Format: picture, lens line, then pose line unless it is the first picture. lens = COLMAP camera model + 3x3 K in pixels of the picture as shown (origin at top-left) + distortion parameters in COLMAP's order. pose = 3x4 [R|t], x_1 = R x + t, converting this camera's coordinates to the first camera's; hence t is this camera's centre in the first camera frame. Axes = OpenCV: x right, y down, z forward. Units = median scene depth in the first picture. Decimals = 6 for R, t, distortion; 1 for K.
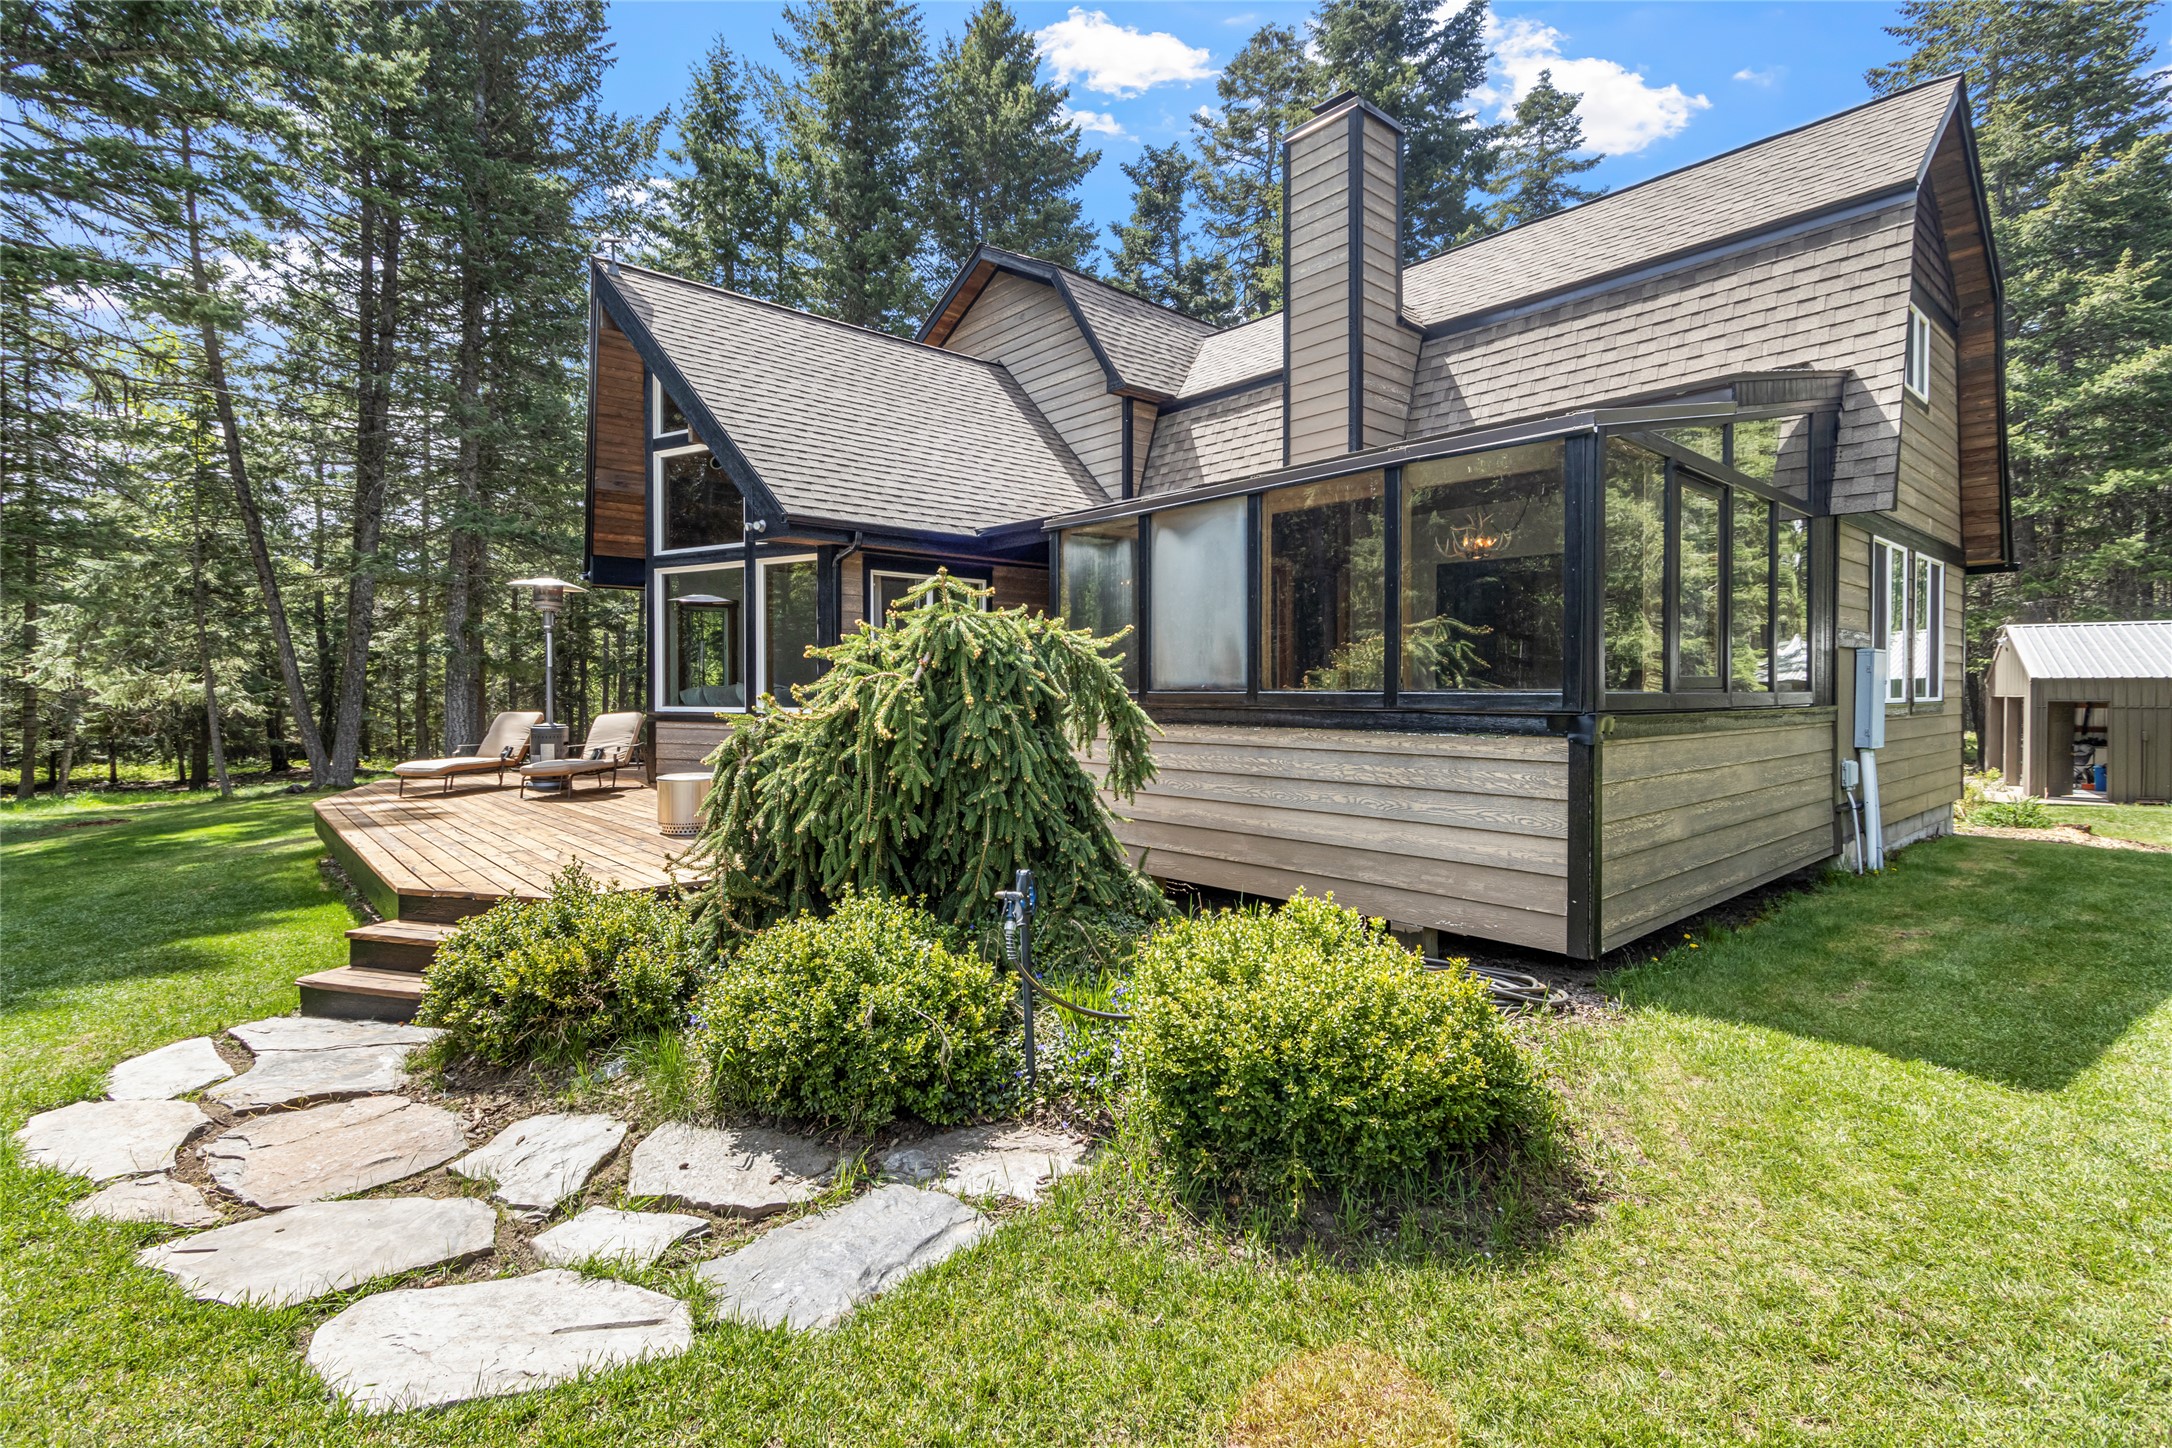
lens RADIAL K [[1008.1, 0, 1083.7], [0, 1008.1, 706.9], [0, 0, 1]] dist [0.000324, 0.000054]
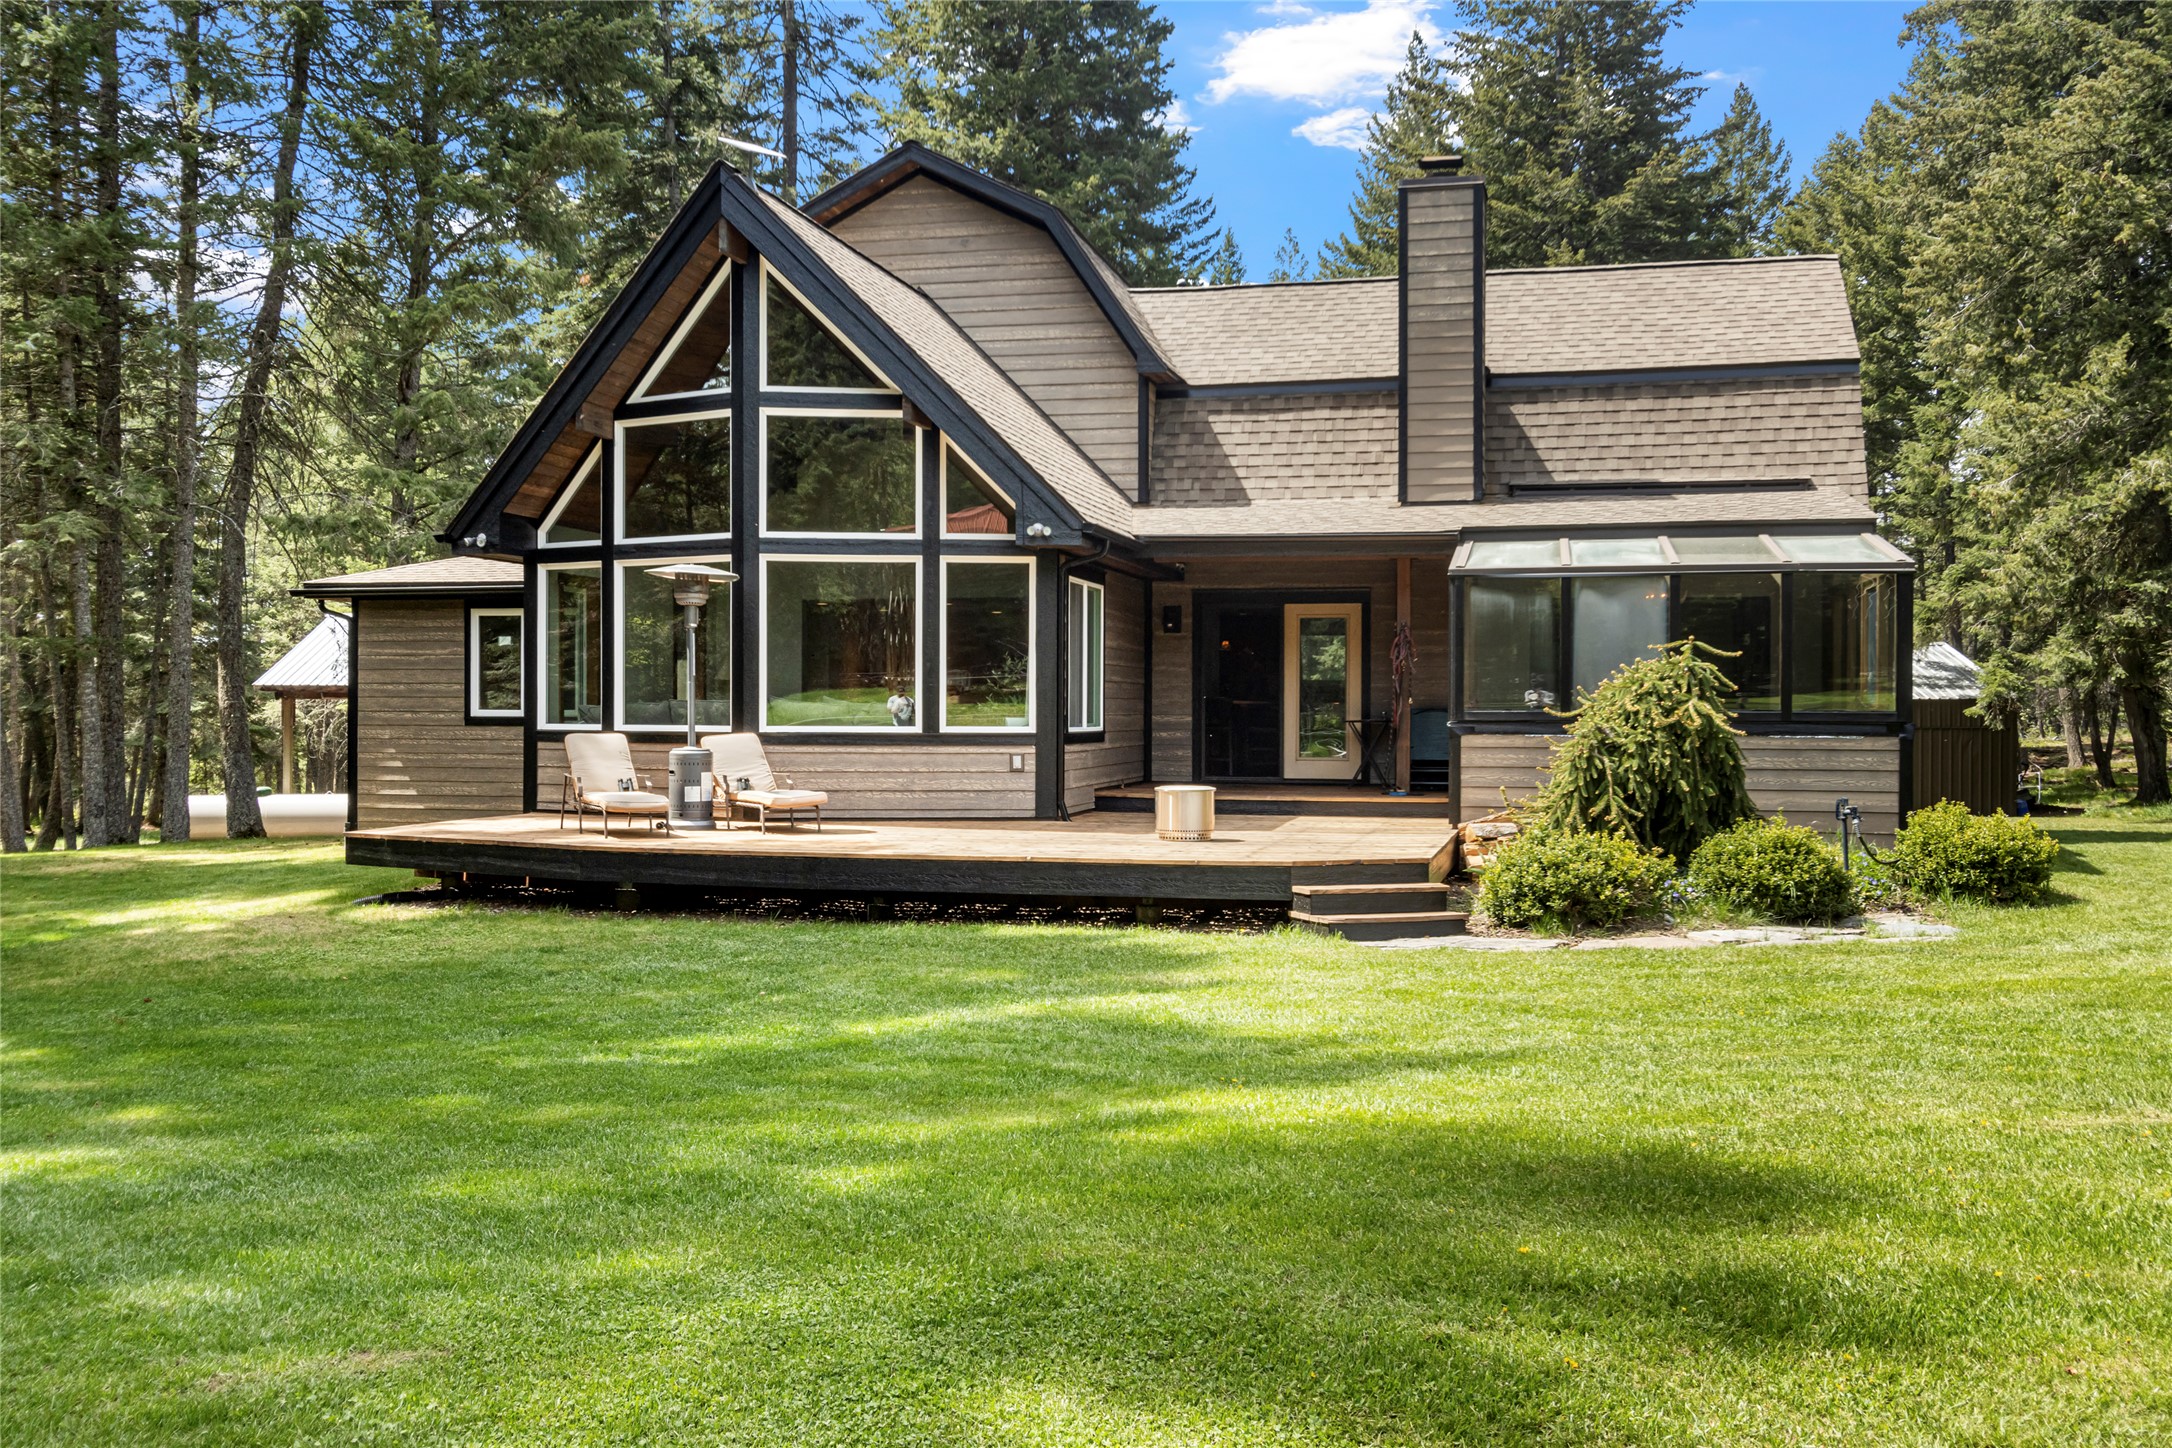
lens RADIAL K [[2054.4, 0, 1087.4], [0, 2054.4, 727.1], [0, 0, 1]] dist [-0.001324, 0.000000]
pose [[0.797451, 0.001788, 0.603381, -1.605776], [0.004845, 0.999944, -0.009366, 0.022502], [-0.603365, 0.010393, 0.797398, -0.588882]]
